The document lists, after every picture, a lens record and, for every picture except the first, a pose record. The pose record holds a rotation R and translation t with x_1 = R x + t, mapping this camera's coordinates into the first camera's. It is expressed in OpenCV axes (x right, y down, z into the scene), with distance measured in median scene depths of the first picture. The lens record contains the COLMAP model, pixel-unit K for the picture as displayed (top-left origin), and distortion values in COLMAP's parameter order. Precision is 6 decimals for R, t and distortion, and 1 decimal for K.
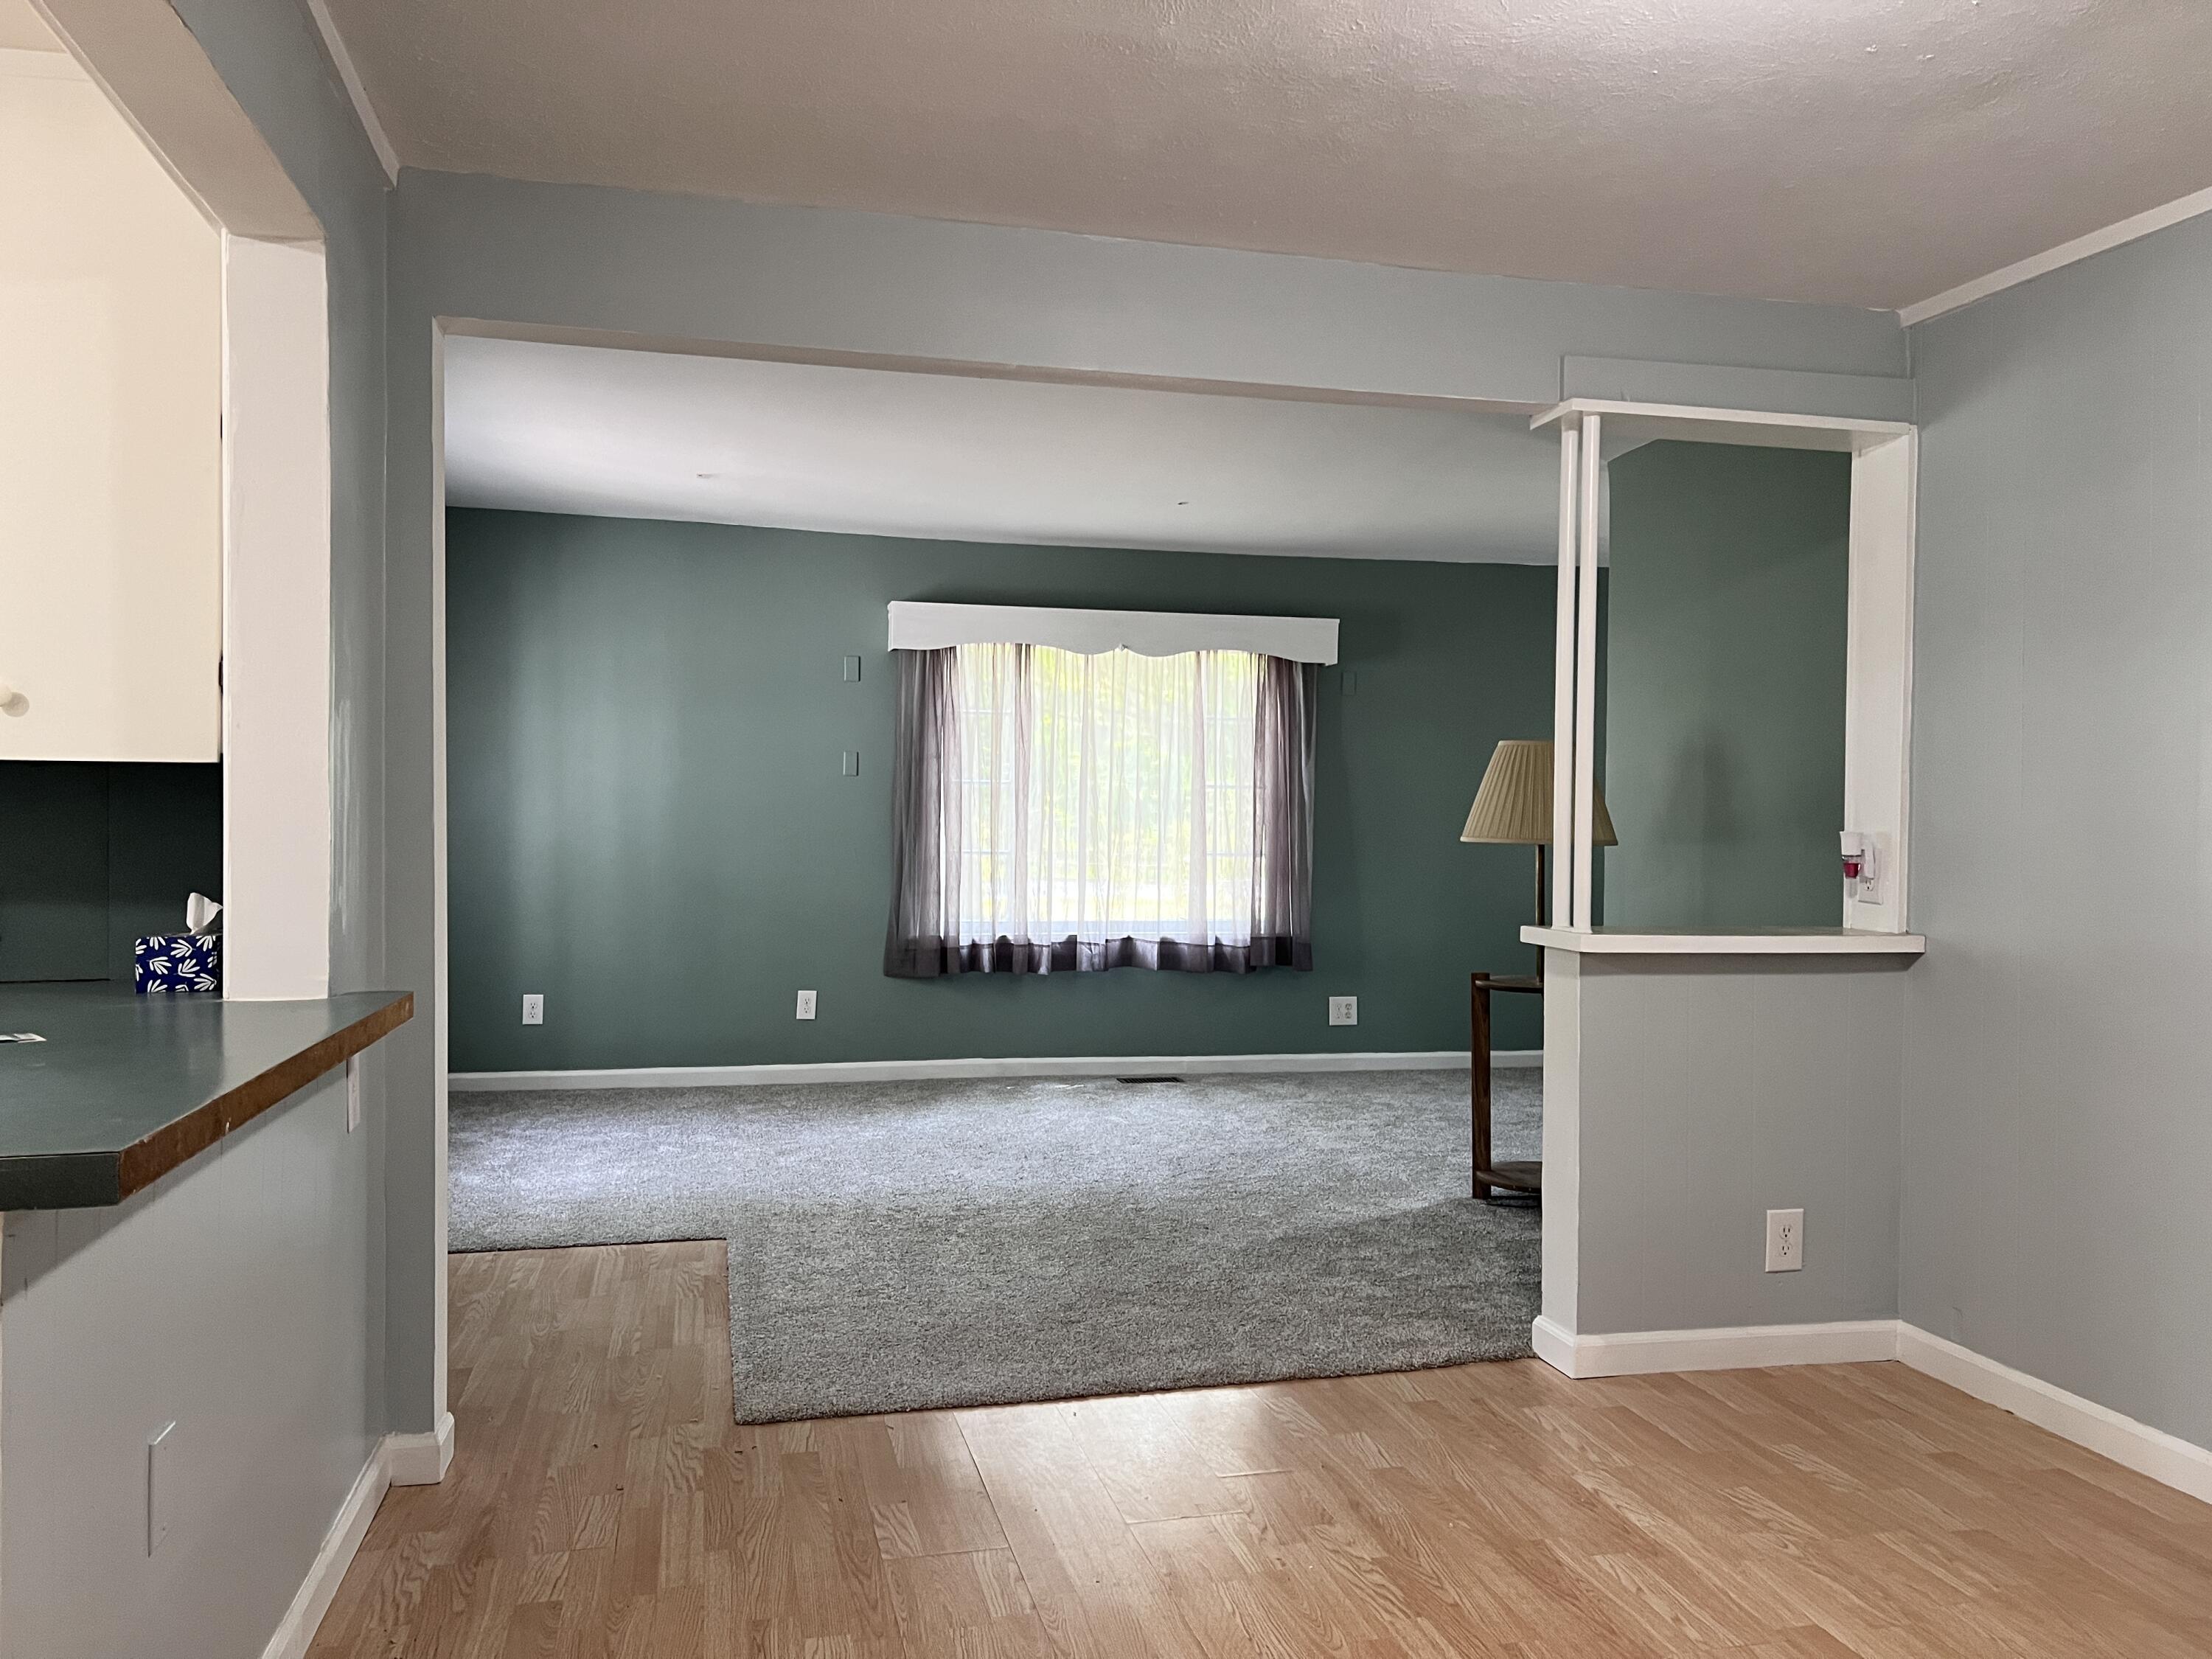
lens RADIAL K [[1659.8, 0, 1099.8], [0, 1659.8, 815.0], [0, 0, 1]] dist [0.060313, -0.069339]
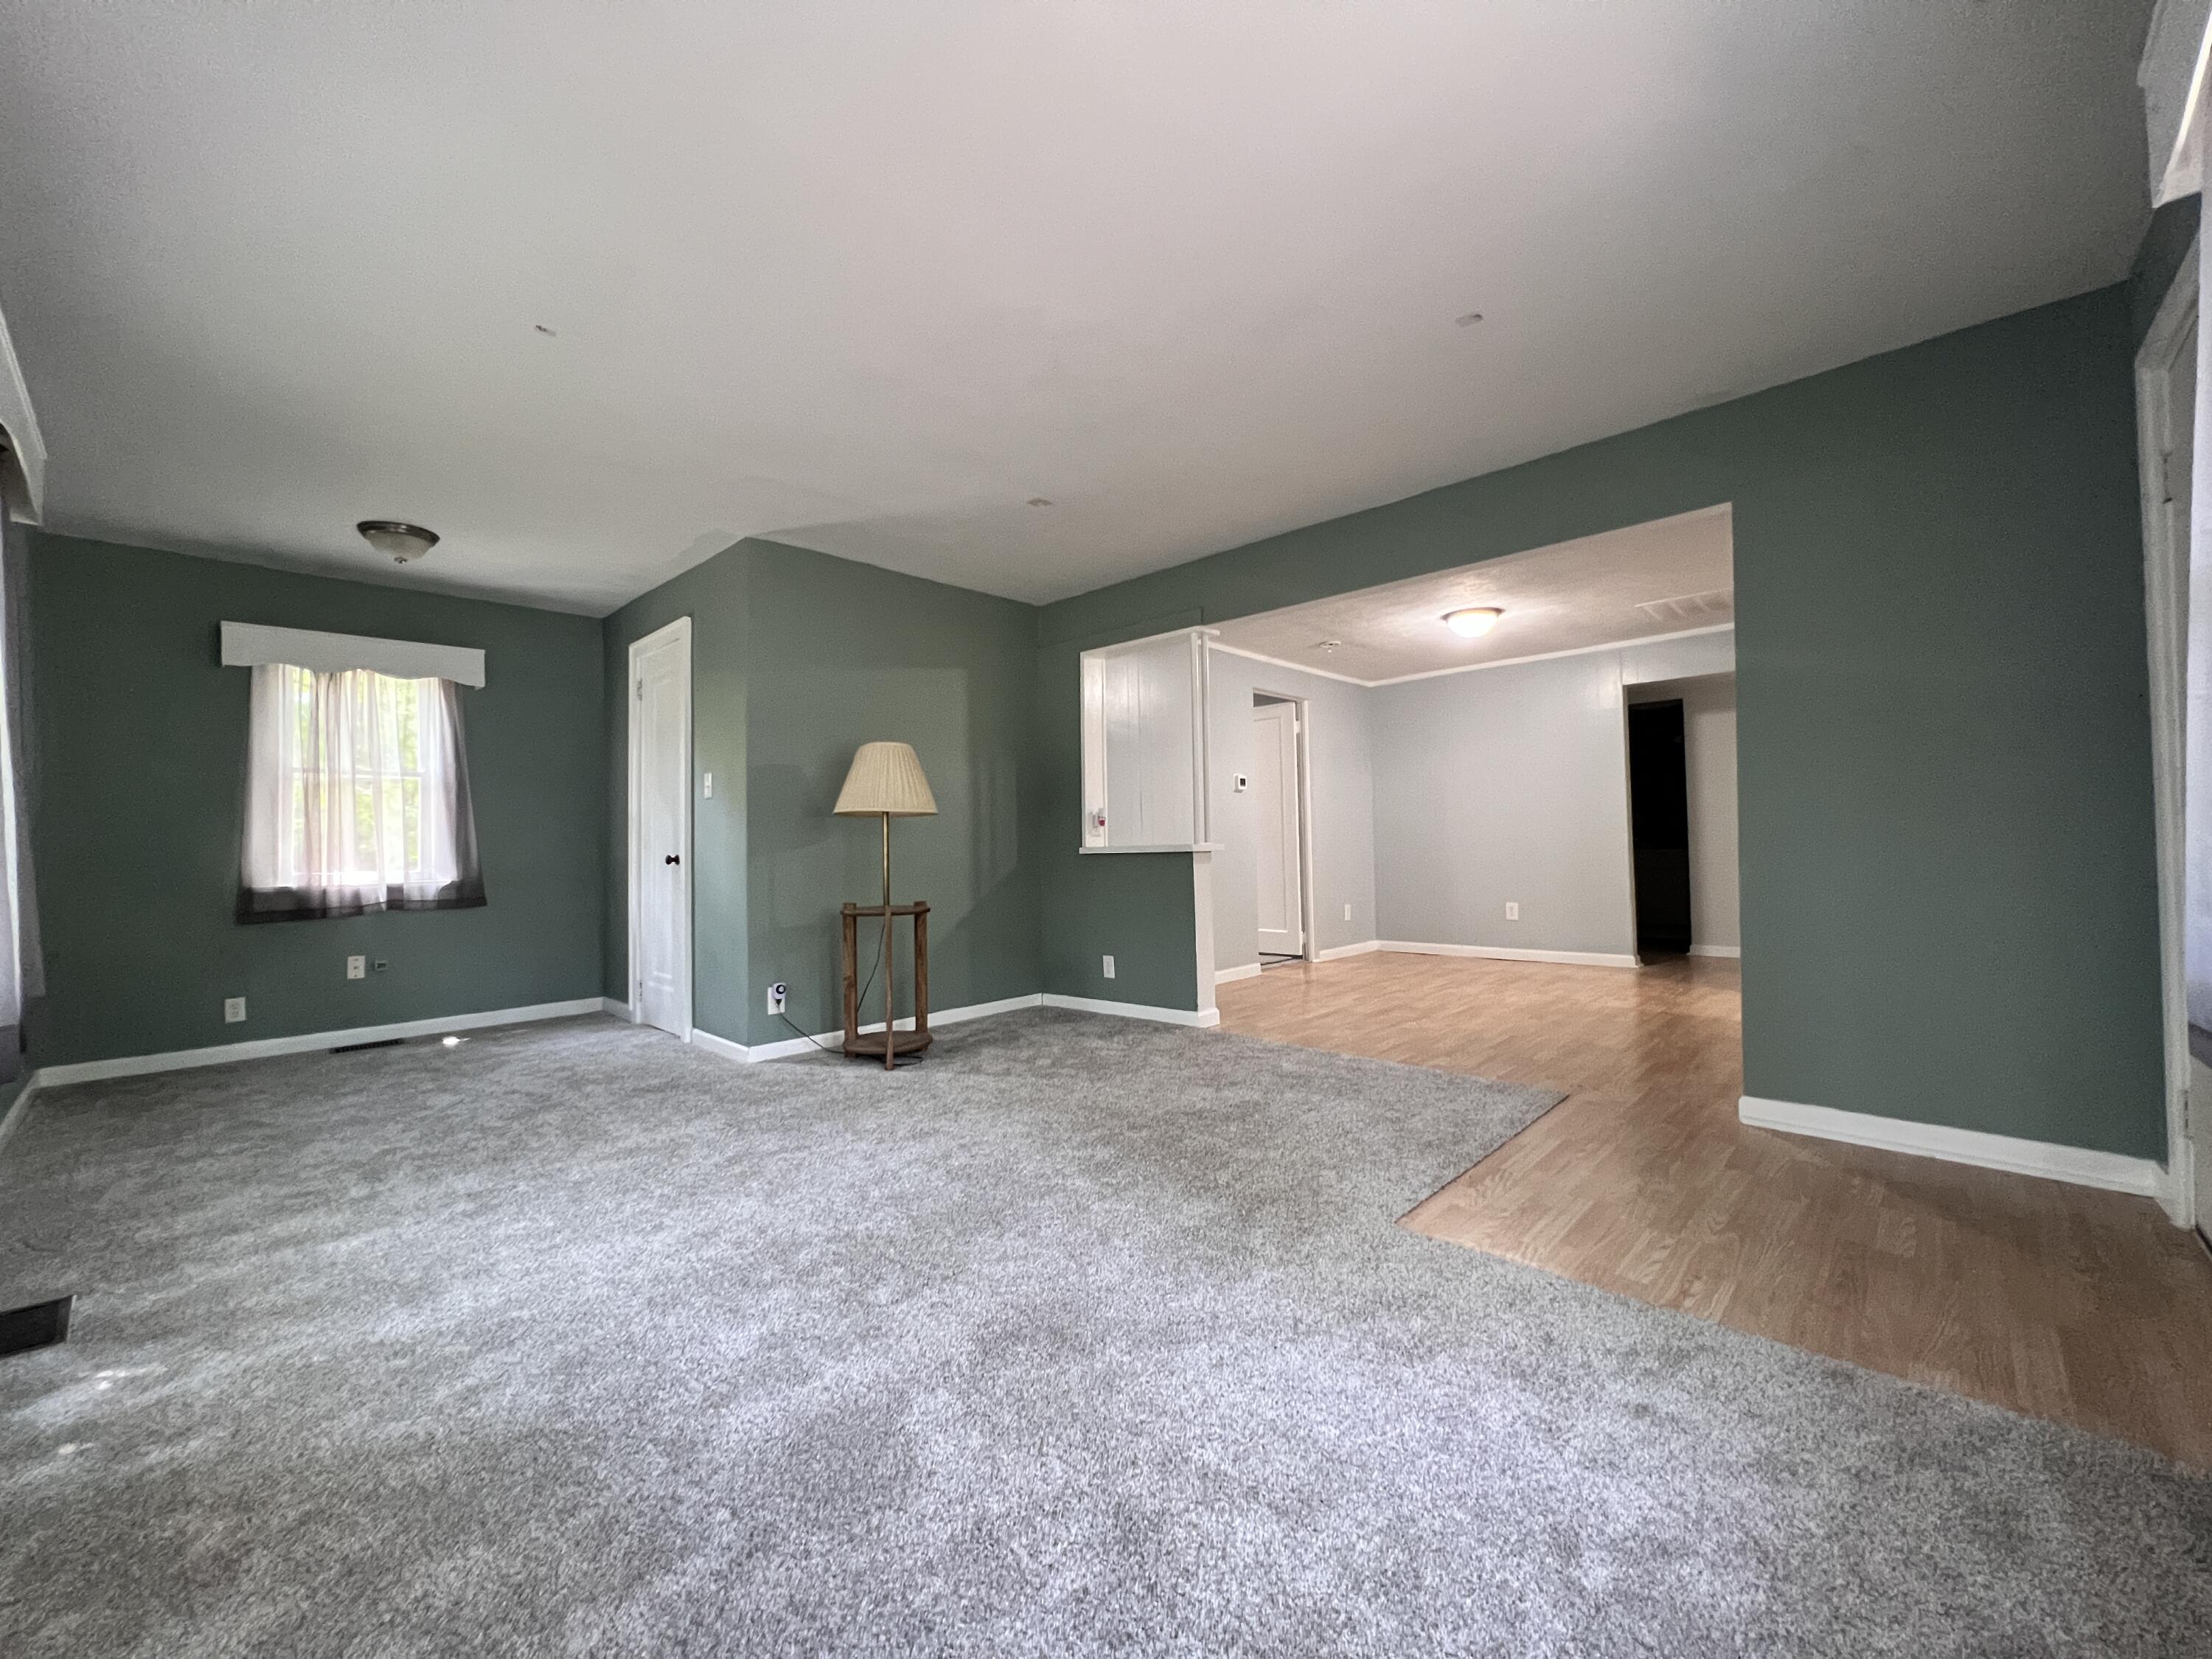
lens RADIAL K [[884.1, 0, 1103.1], [0, 884.1, 826.2], [0, 0, 1]] dist [-0.000799, 0.001108]
pose [[-0.546656, 0.018918, 0.837144, -0.667273], [0.016751, 0.999792, -0.011656, 0.052502], [-0.837190, 0.007651, -0.546859, 1.716272]]
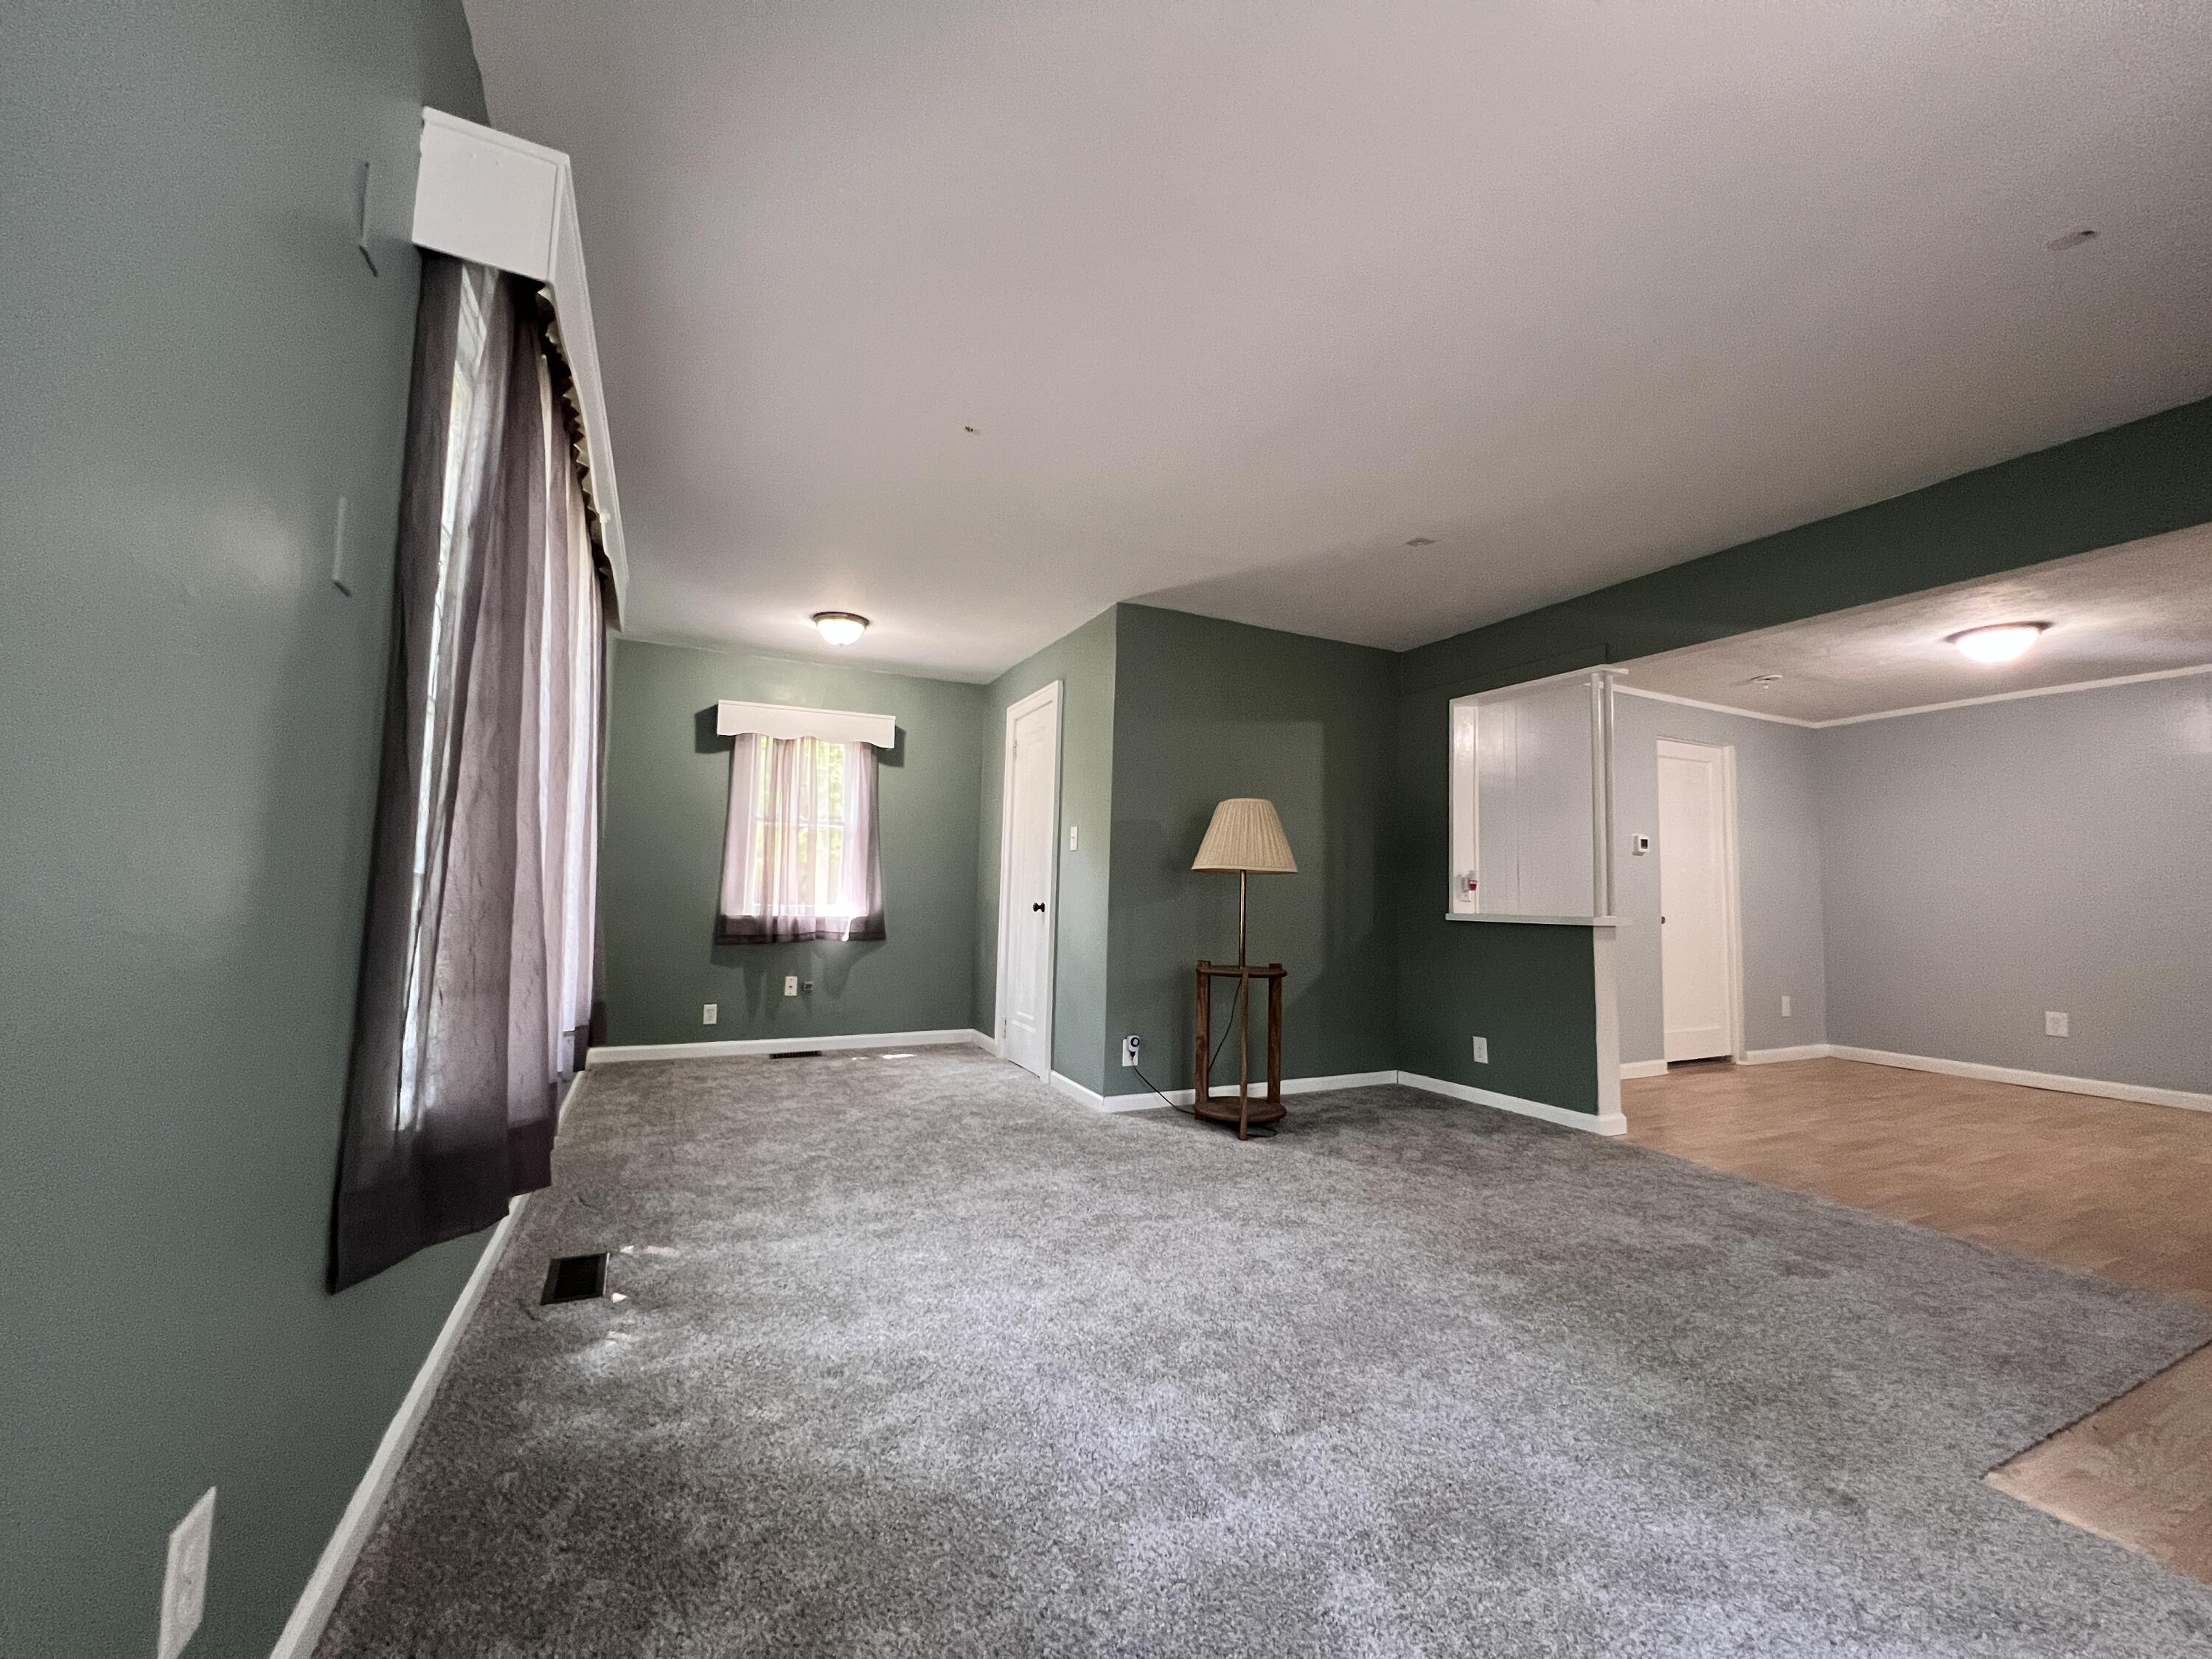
lens RADIAL K [[884.1, 0, 1103.8], [0, 884.1, 825.7], [0, 0, 1]] dist [-0.000799, 0.001108]
pose [[-0.222836, 0.060575, 0.972972, -0.610890], [-0.021629, 0.997515, -0.067057, 0.040365], [-0.974616, -0.035987, -0.220972, 1.744706]]
